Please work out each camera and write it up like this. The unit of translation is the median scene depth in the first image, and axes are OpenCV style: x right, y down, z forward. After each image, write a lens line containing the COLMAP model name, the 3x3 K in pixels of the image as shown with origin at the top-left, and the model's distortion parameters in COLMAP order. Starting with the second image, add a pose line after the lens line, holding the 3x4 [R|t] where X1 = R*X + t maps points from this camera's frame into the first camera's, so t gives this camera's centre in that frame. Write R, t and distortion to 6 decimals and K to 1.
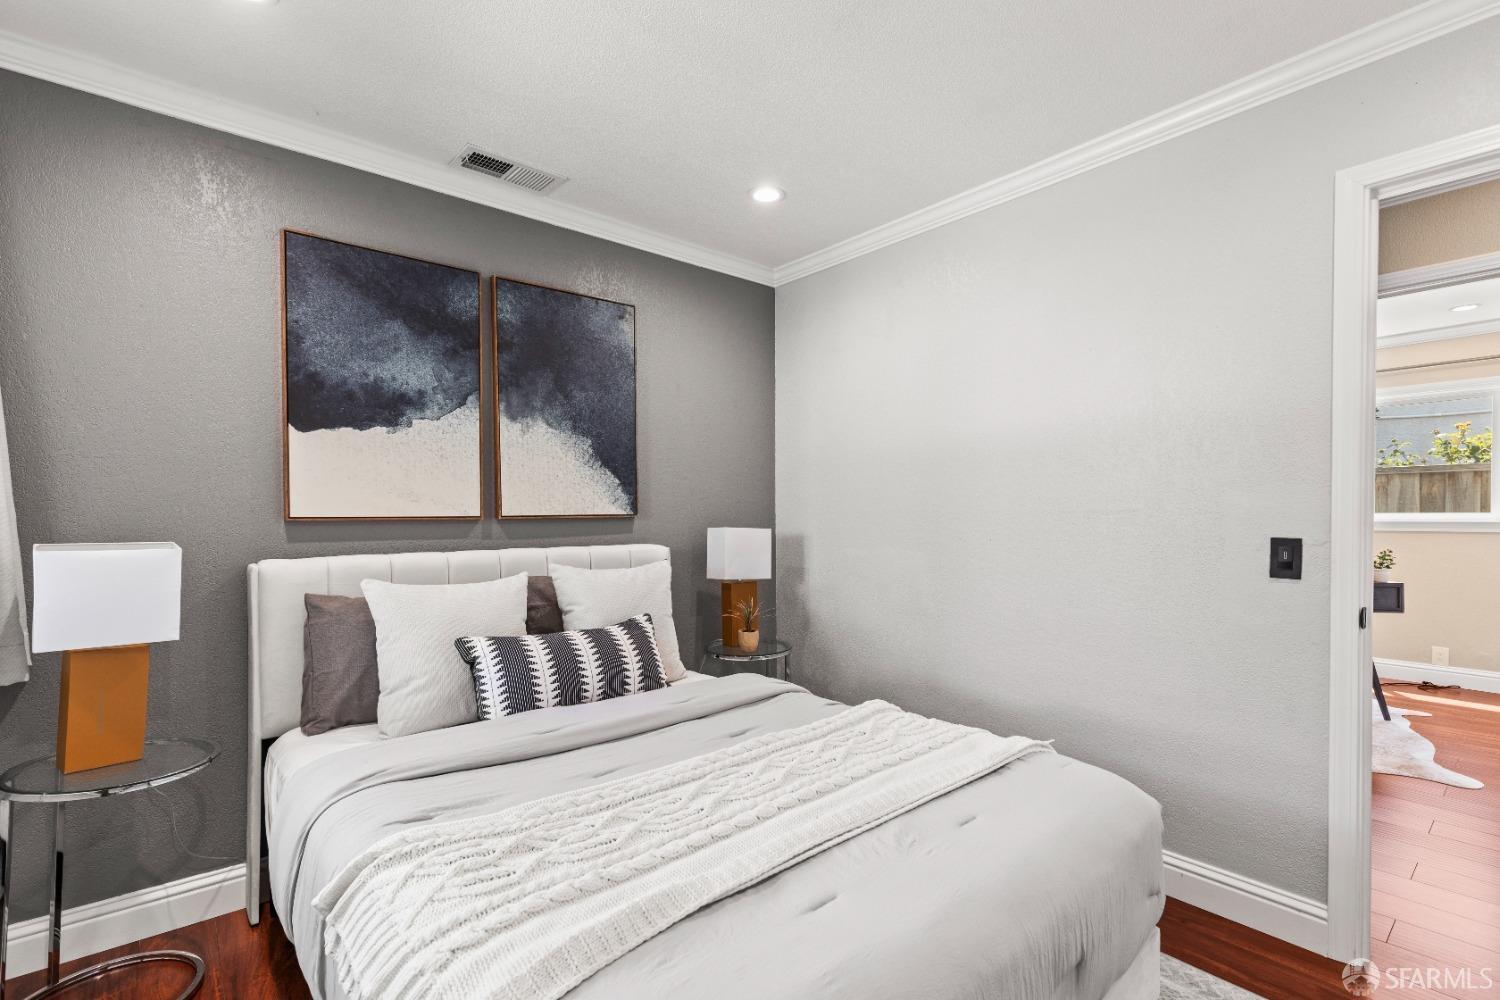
lens RADIAL K [[679.1, 0, 749.2], [0, 679.1, 516.1], [0, 0, 1]] dist [0.003556, -0.000016]
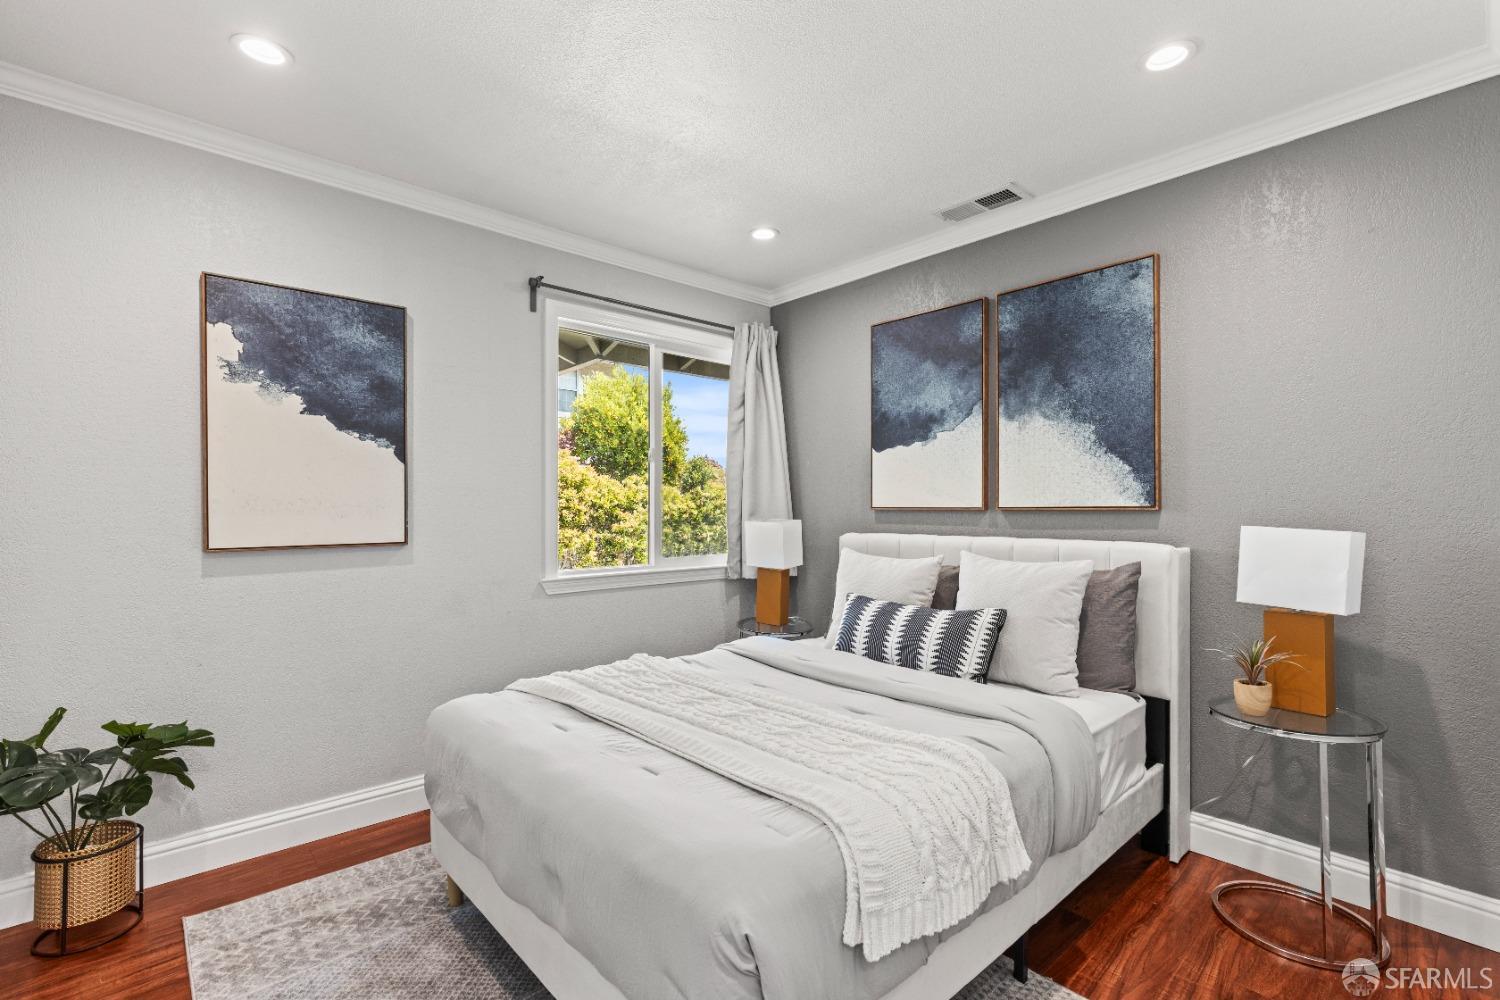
lens RADIAL K [[669.4, 0, 752.5], [0, 669.4, 504.3], [0, 0, 1]] dist [0.003493, -0.000965]
pose [[0.040764, 0.001821, -0.999167, 0.747724], [-0.002829, 0.999995, 0.001707, -0.005932], [0.999165, 0.002757, 0.040769, 0.570582]]
